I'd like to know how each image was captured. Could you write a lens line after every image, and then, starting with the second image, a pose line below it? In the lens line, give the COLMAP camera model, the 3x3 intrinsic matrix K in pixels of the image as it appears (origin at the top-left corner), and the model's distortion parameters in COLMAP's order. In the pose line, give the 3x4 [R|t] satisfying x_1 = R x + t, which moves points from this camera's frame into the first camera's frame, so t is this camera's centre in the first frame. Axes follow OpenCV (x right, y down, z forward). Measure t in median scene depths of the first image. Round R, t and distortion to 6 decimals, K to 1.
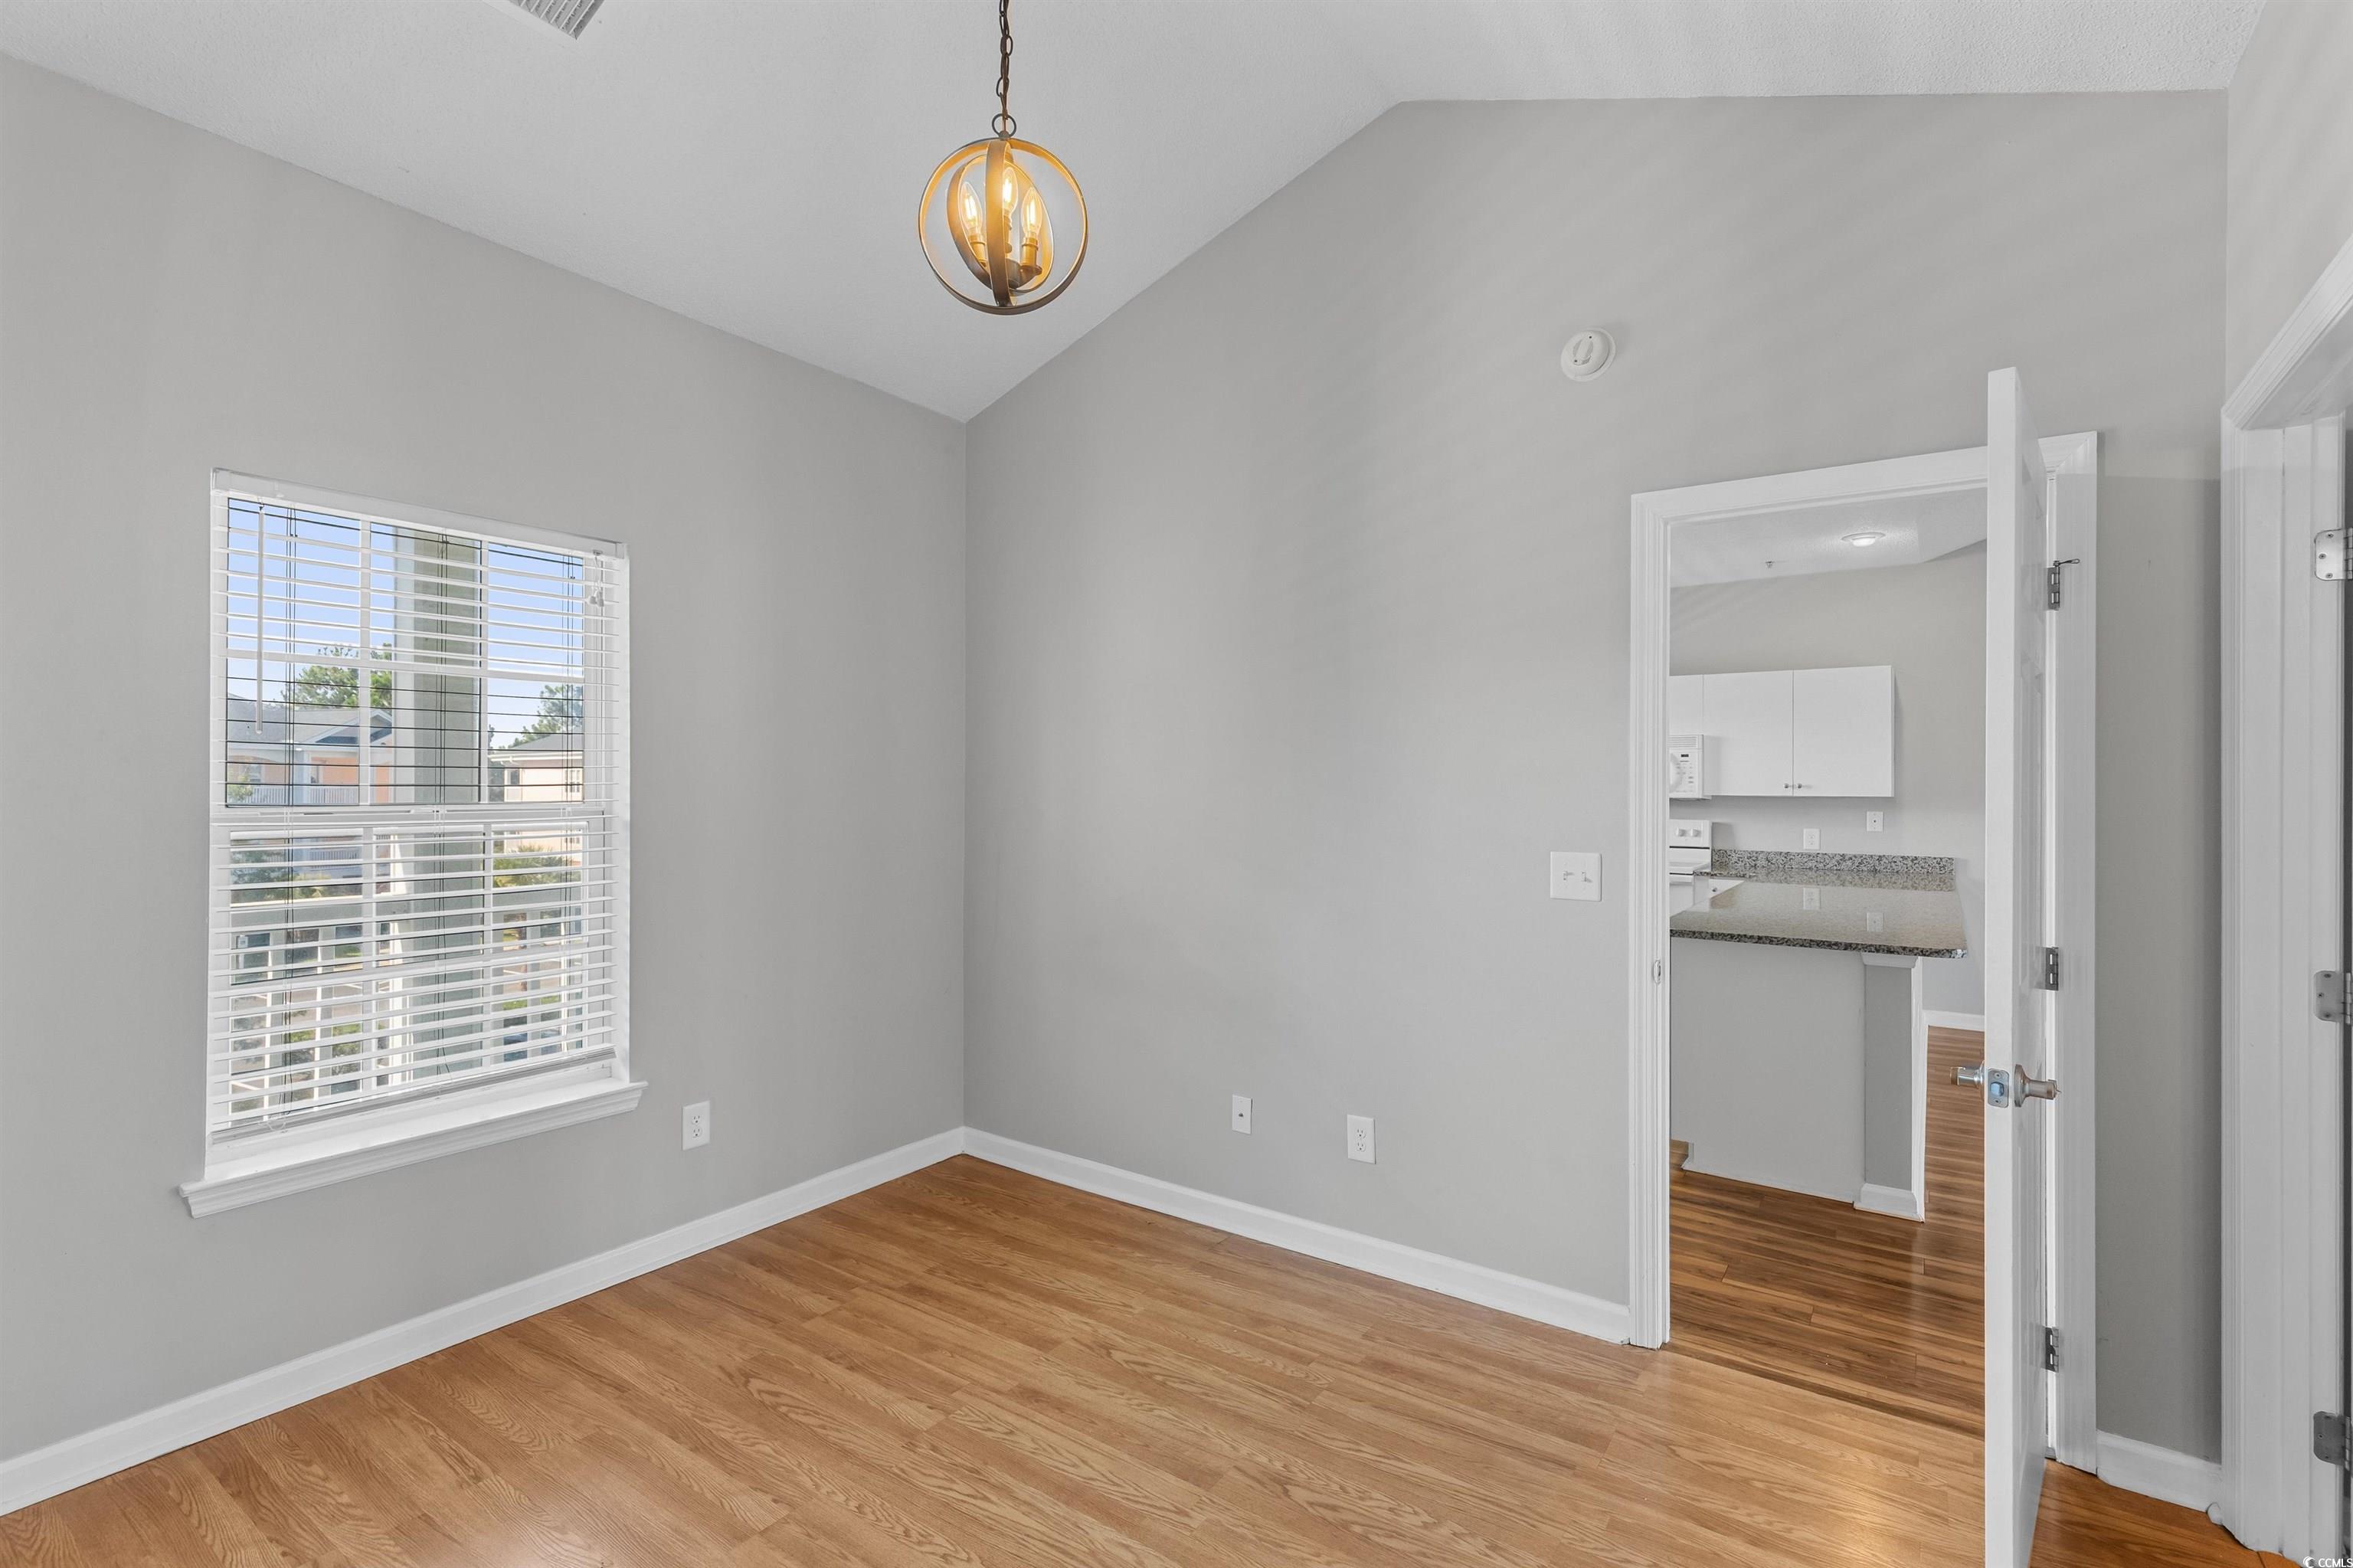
lens RADIAL K [[1061.8, 0, 1200.6], [0, 1061.8, 776.6], [0, 0, 1]] dist [0.002270, -0.000686]
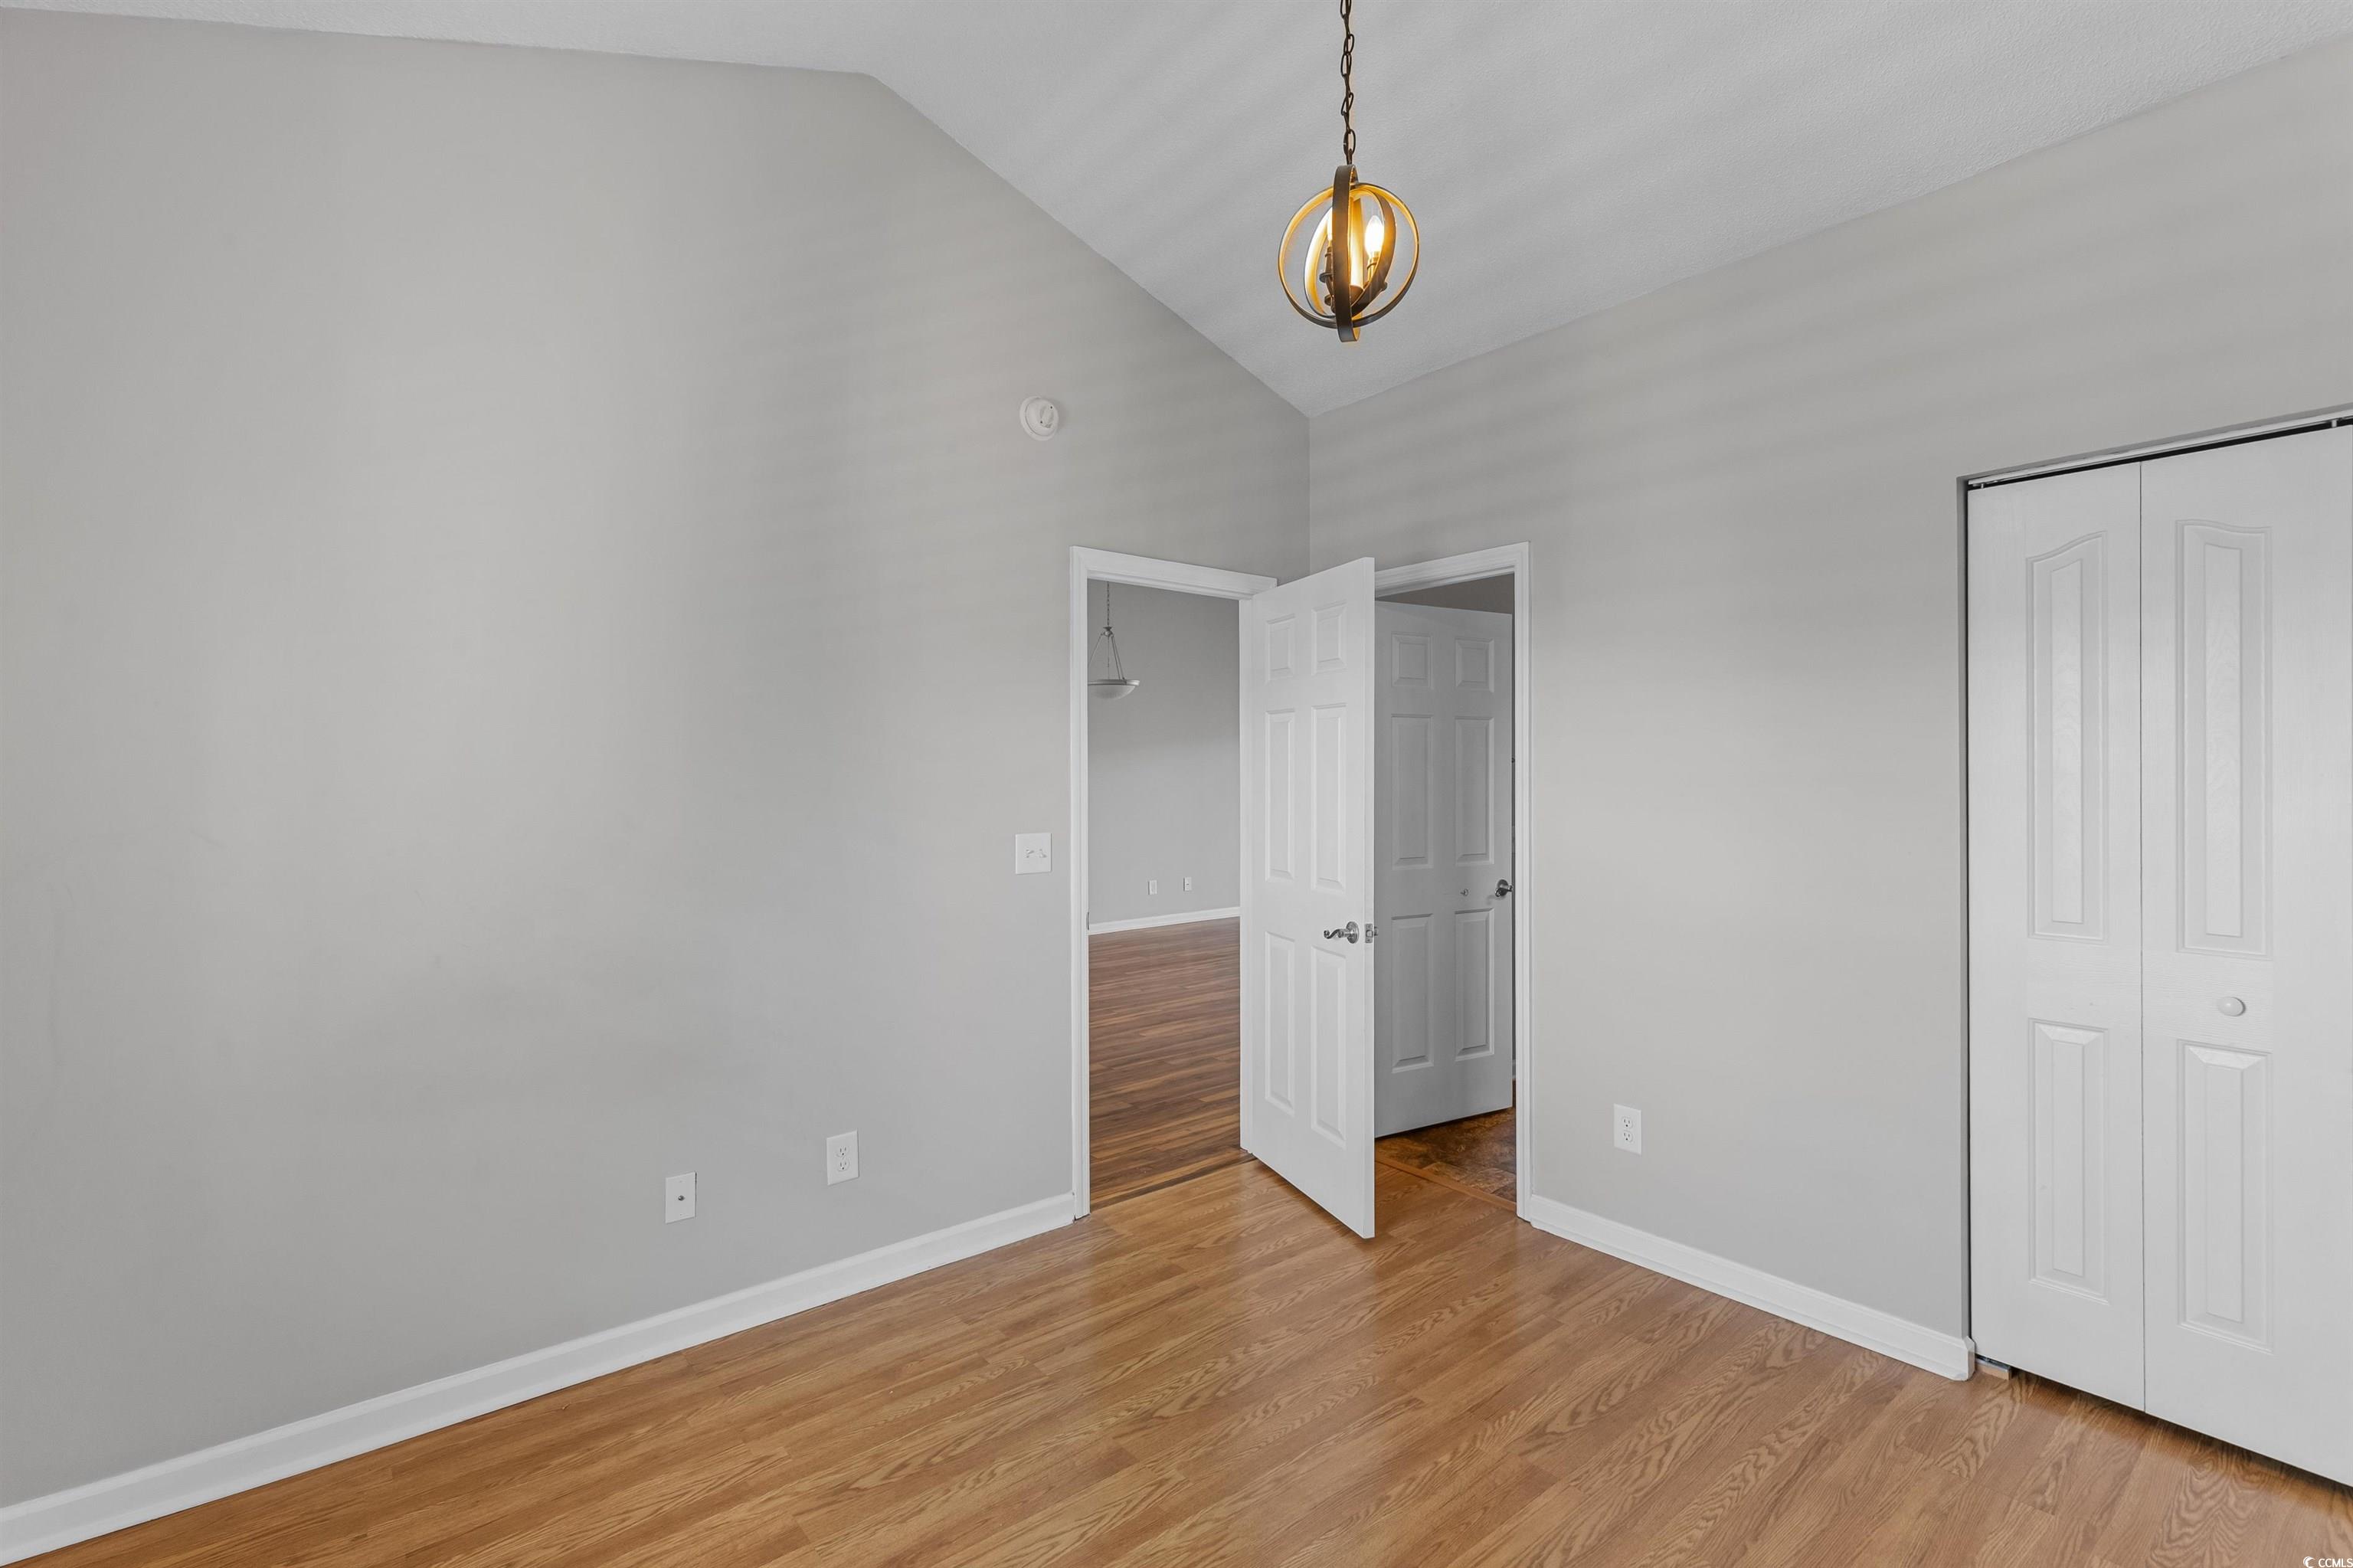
lens RADIAL K [[1055.1, 0, 1173.6], [0, 1055.1, 767.6], [0, 0, 1]] dist [0.004579, 0.000124]
pose [[0.296810, -0.003565, 0.954930, -0.662407], [0.000610, 0.999994, 0.003544, -0.005885], [-0.954936, -0.000470, 0.296811, 0.453472]]
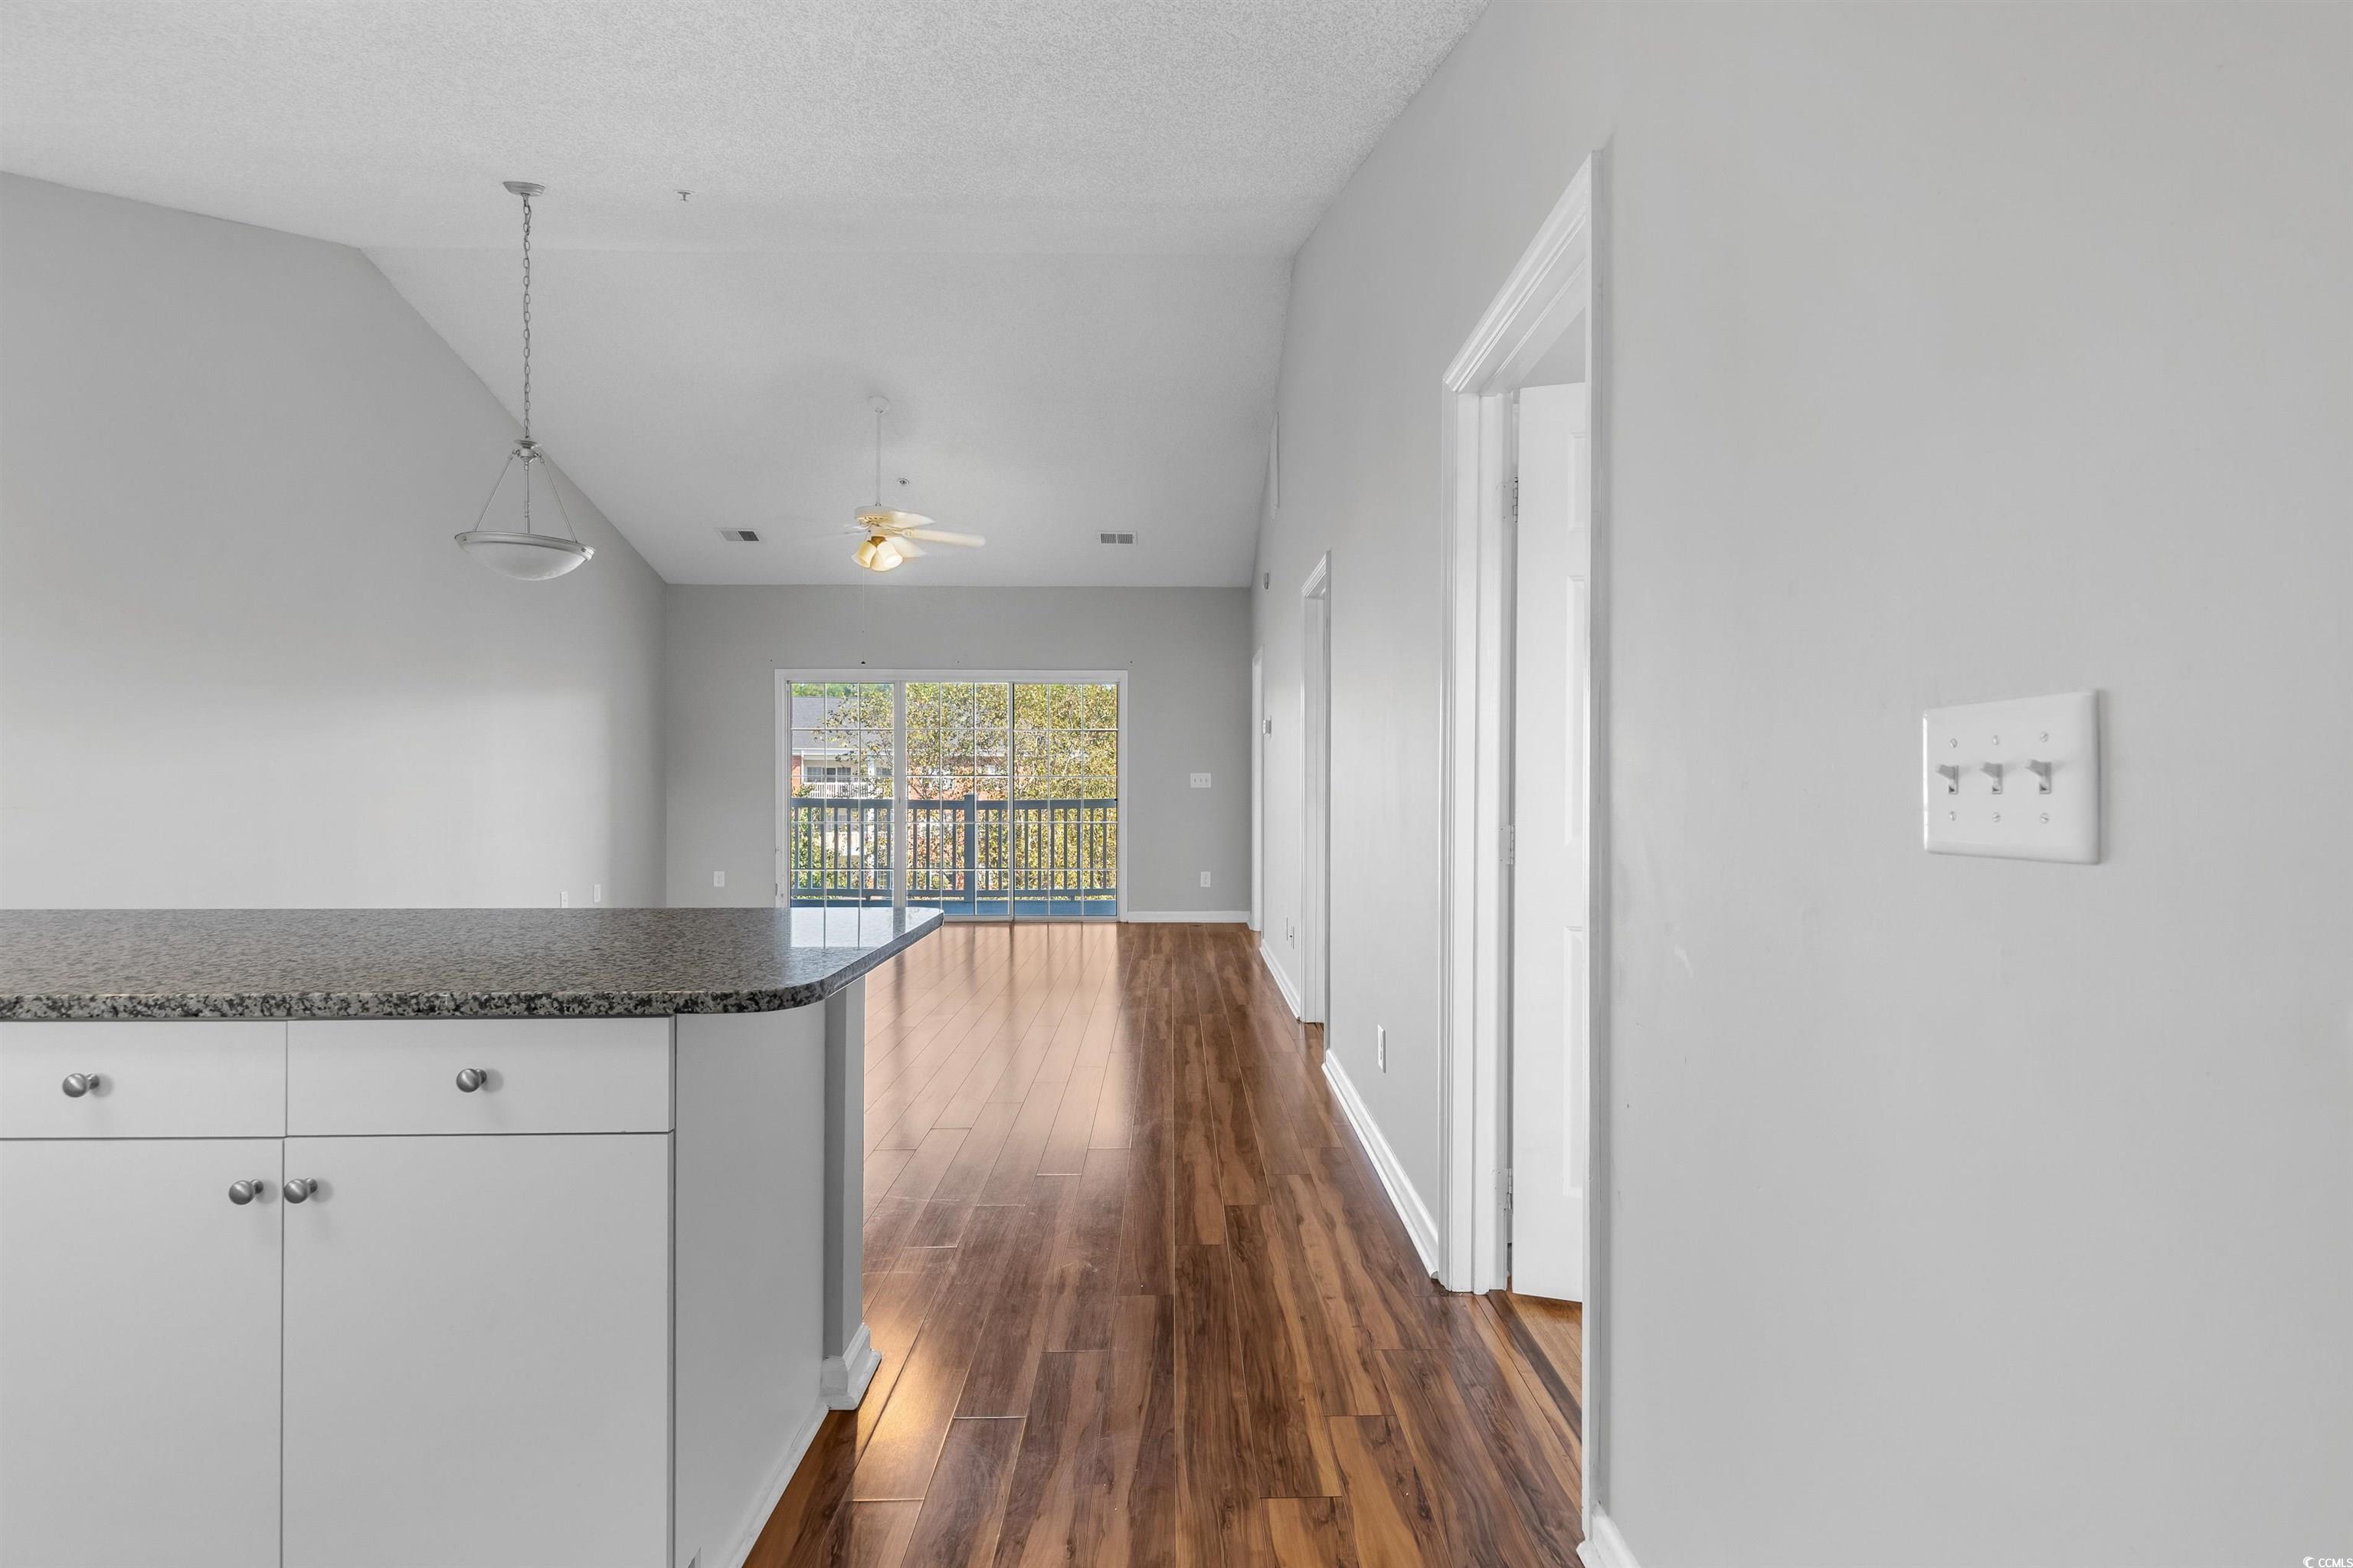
lens RADIAL K [[1070.6, 0, 1183.4], [0, 1070.6, 786.6], [0, 0, 1]] dist [0.000225, -0.000688]
pose [[-0.571536, -0.011055, 0.820503, 0.065805], [-0.011276, 0.999921, 0.005617, 0.086178], [-0.820500, -0.006042, -0.571615, 1.391435]]
